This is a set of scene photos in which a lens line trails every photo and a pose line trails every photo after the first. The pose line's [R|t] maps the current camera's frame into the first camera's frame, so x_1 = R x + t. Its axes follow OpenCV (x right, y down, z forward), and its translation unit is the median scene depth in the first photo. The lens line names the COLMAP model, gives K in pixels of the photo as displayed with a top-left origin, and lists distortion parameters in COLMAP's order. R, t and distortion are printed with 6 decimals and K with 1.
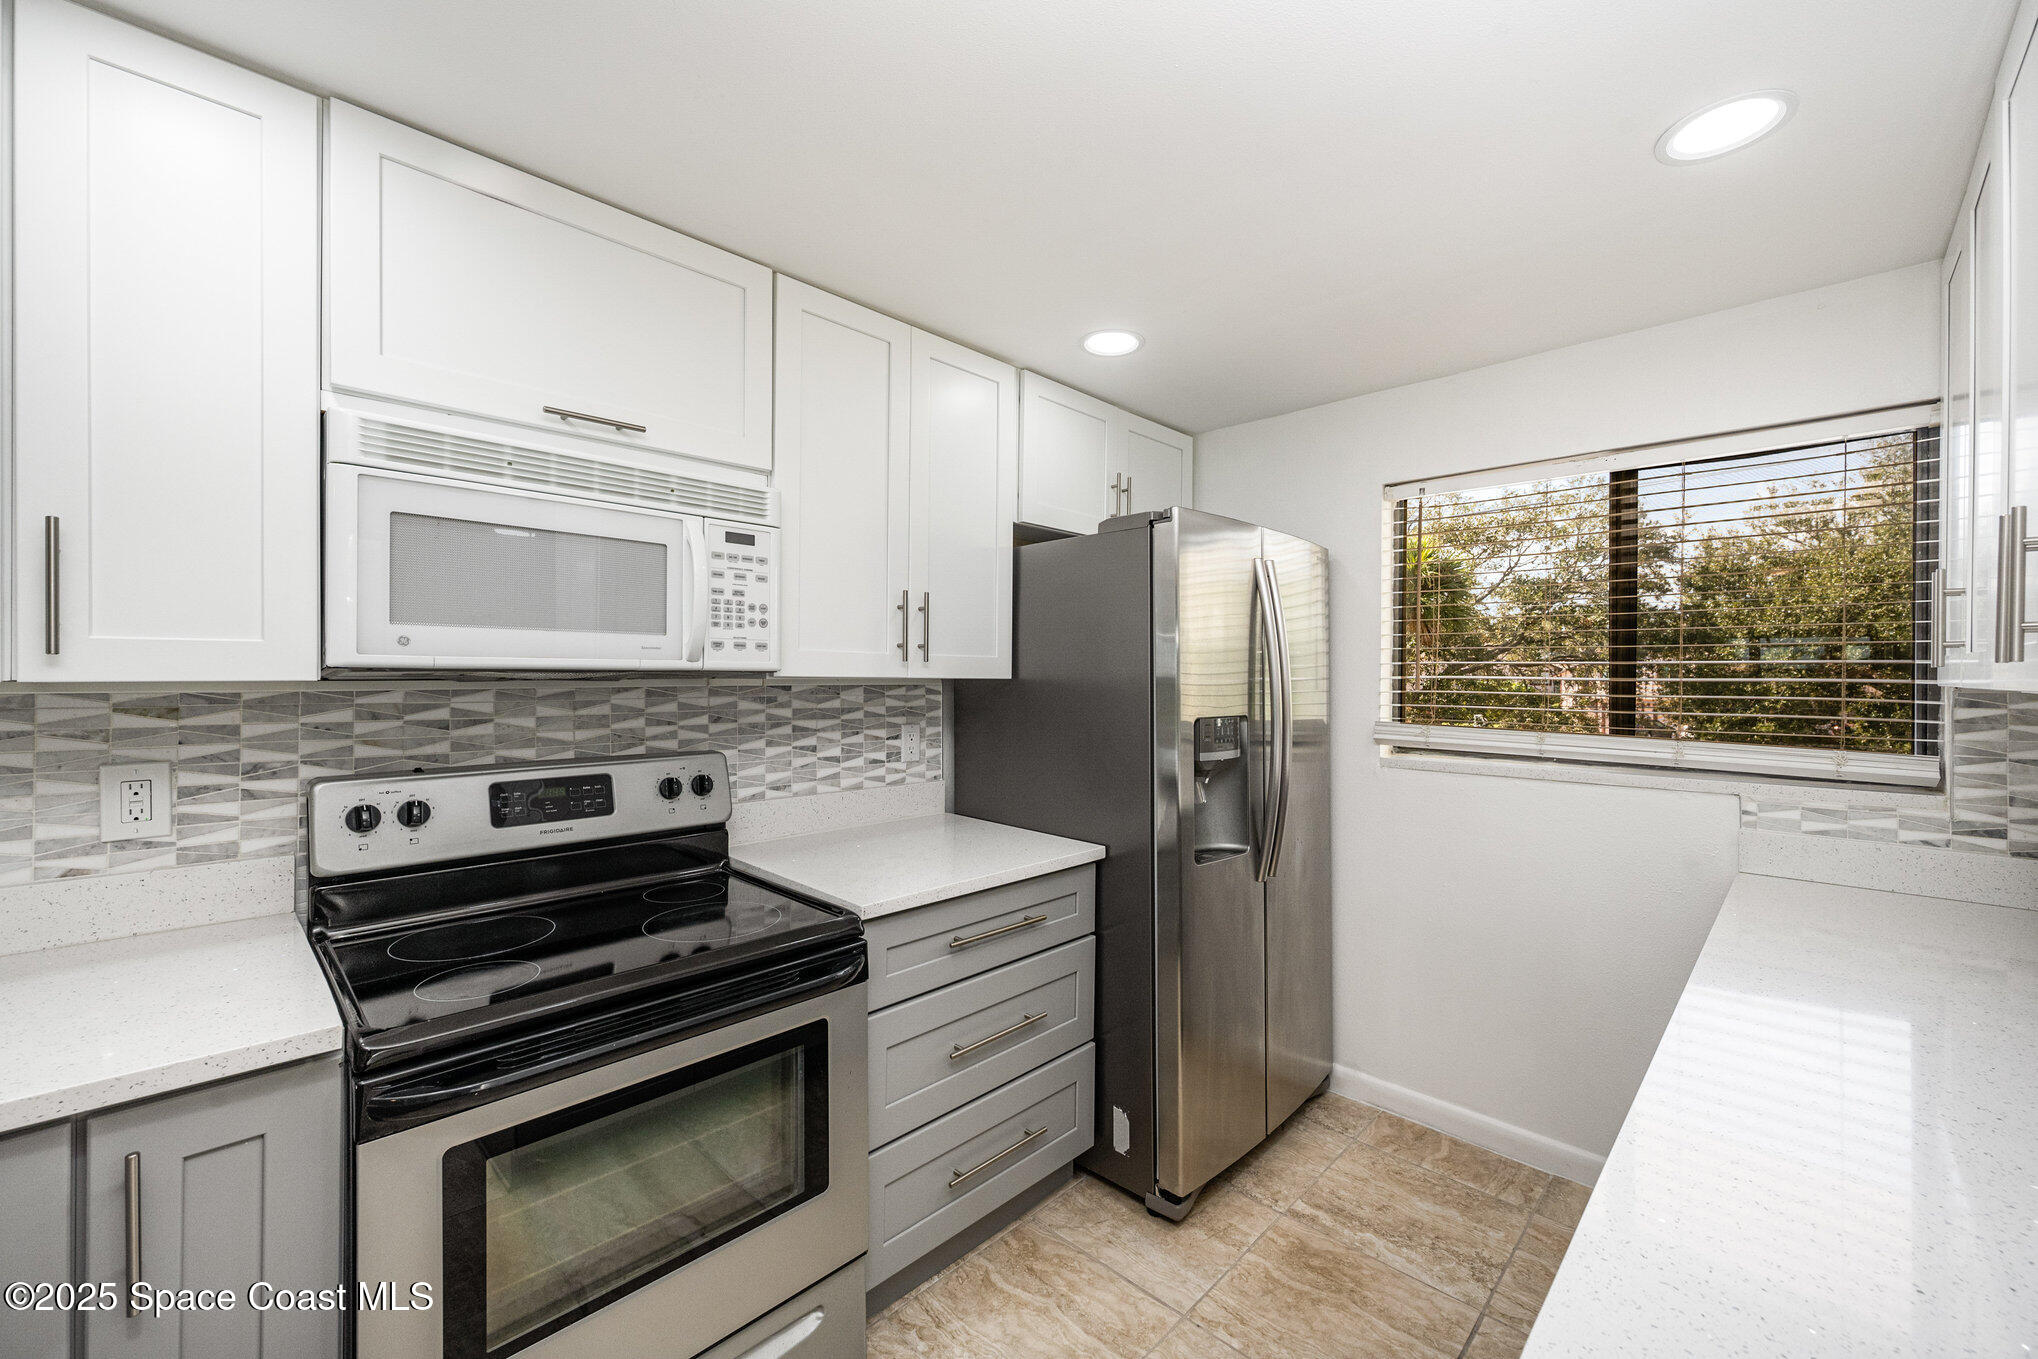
lens RADIAL K [[809.6, 0, 1023.8], [0, 809.6, 676.0], [0, 0, 1]] dist [0.005712, -0.000020]
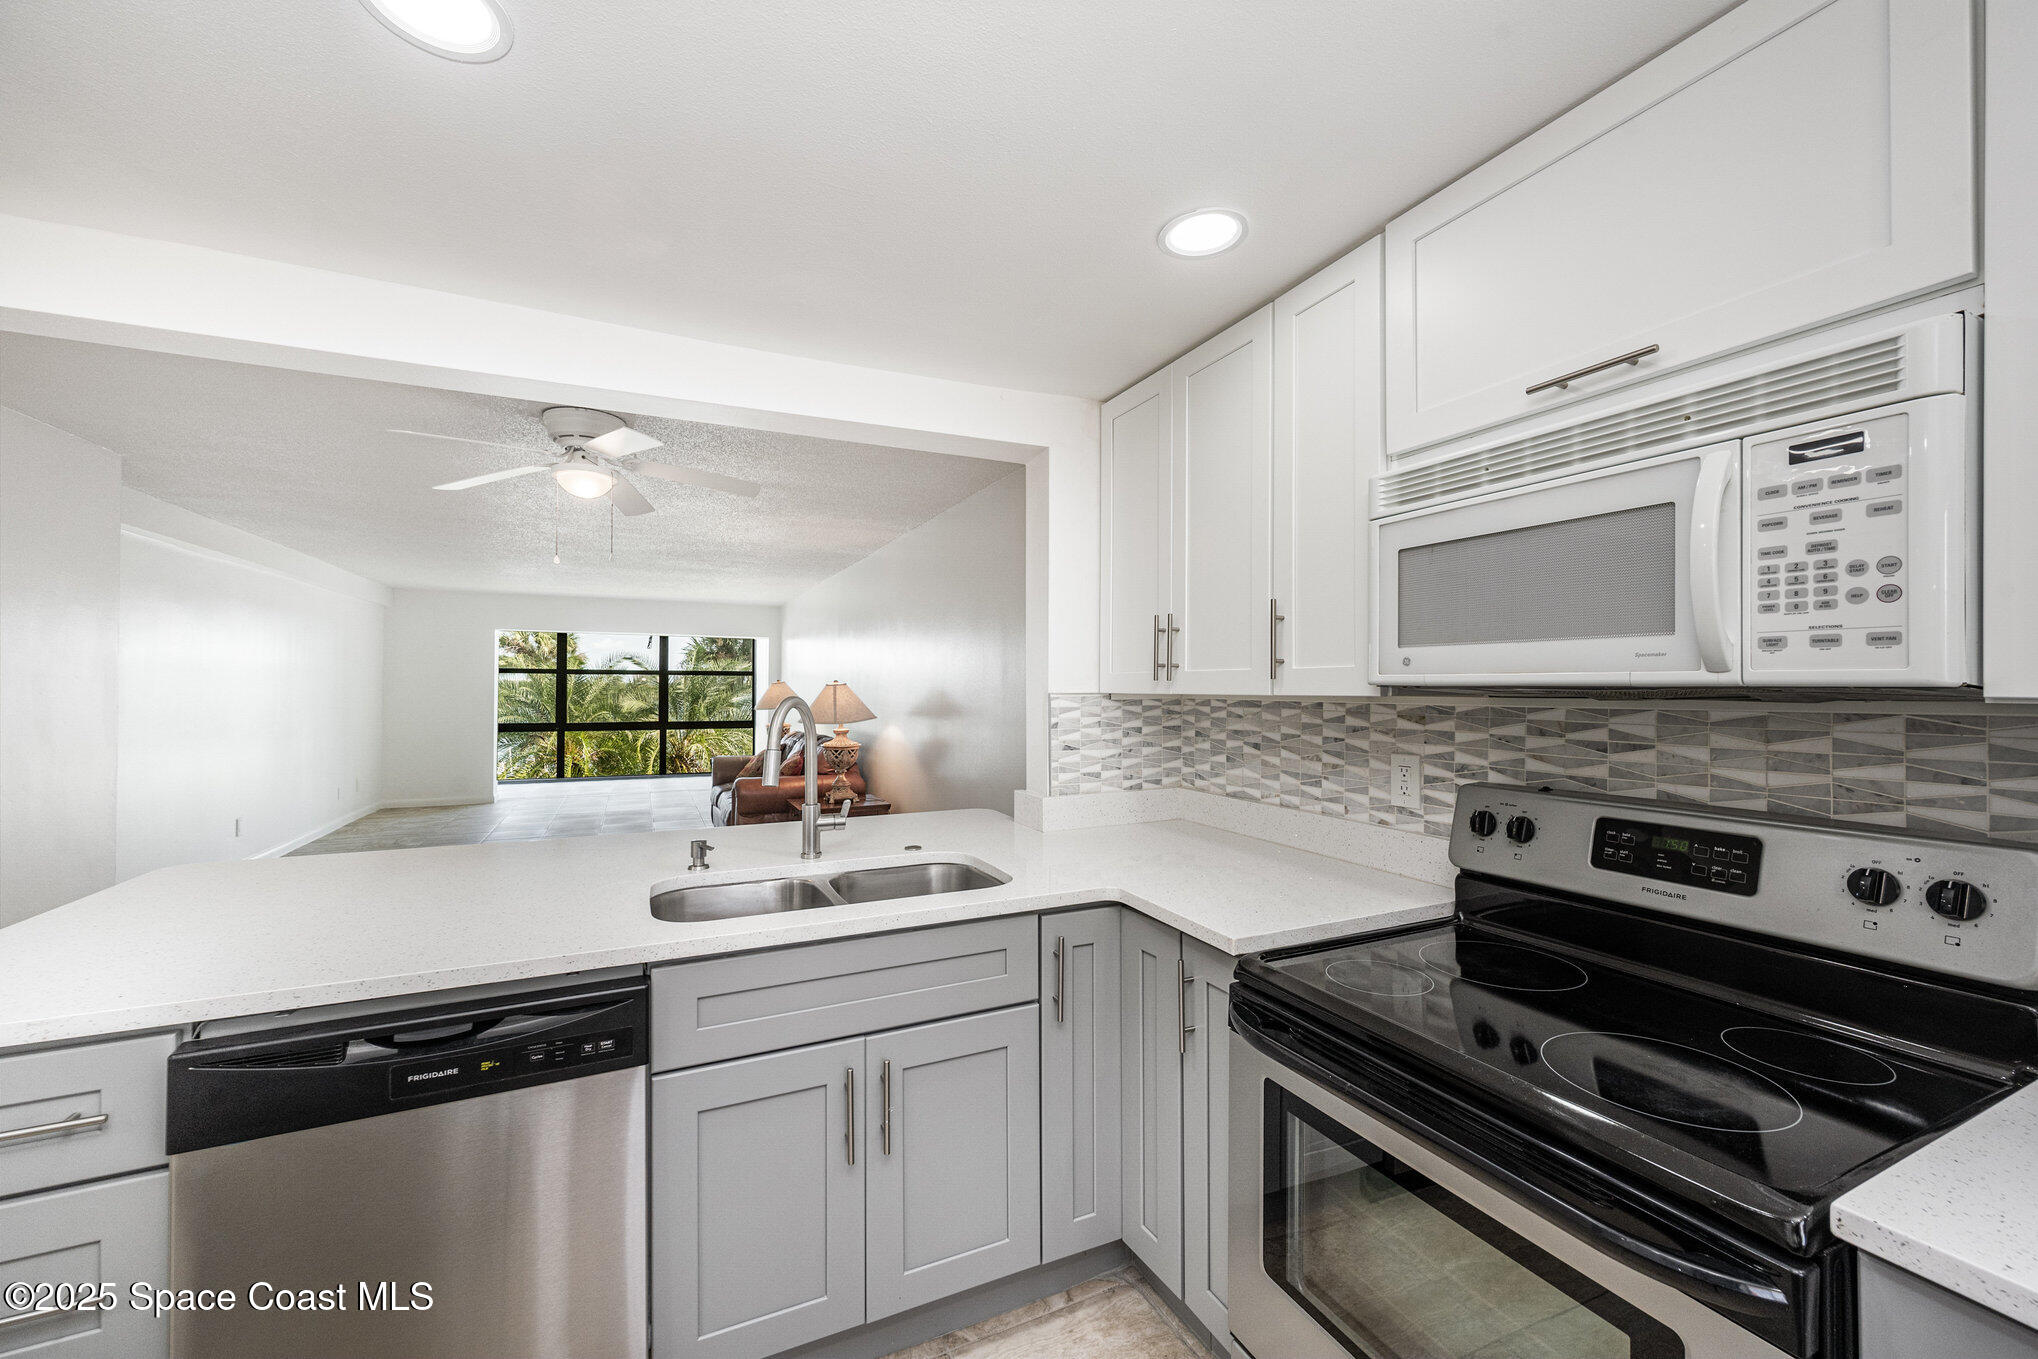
lens RADIAL K [[820.4, 0, 1004.6], [0, 820.4, 676.0], [0, 0, 1]] dist [0.007023, 0.000187]
pose [[-0.374245, -0.016970, -0.927175, 0.358964], [-0.005278, 0.999855, -0.016170, -0.001129], [0.927315, -0.001158, -0.374280, 0.644952]]
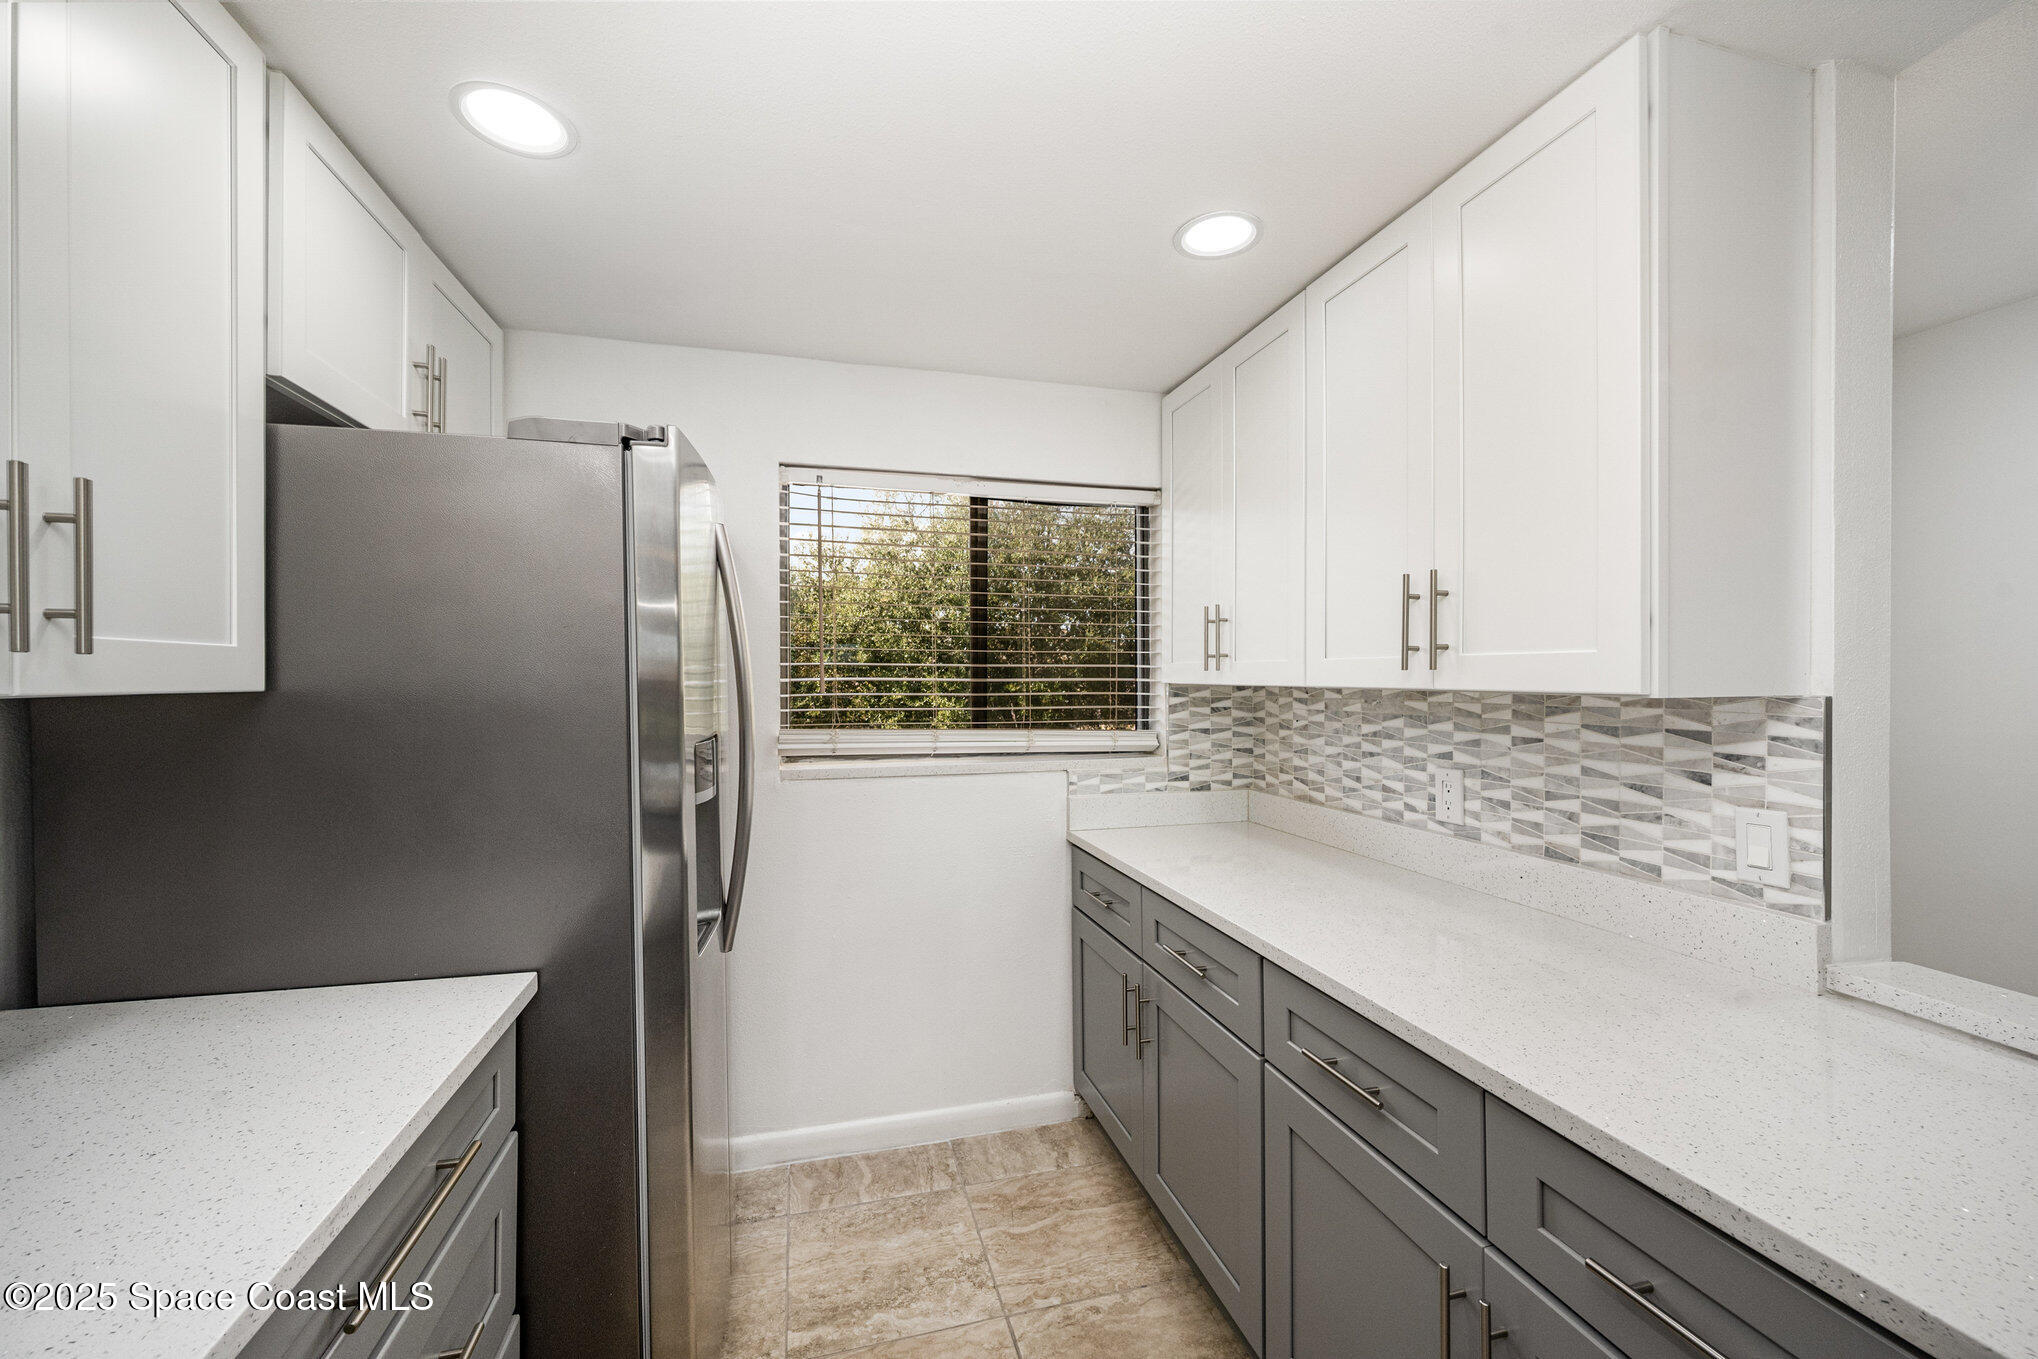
lens RADIAL K [[802.2, 0, 1019.0], [0, 802.2, 679.5], [0, 0, 1]] dist [-0.001434, 0.000100]
pose [[0.513263, -0.009956, 0.858174, -0.254664], [0.005232, 0.999950, 0.008472, -0.006858], [-0.858216, 0.000141, 0.513289, 0.464183]]
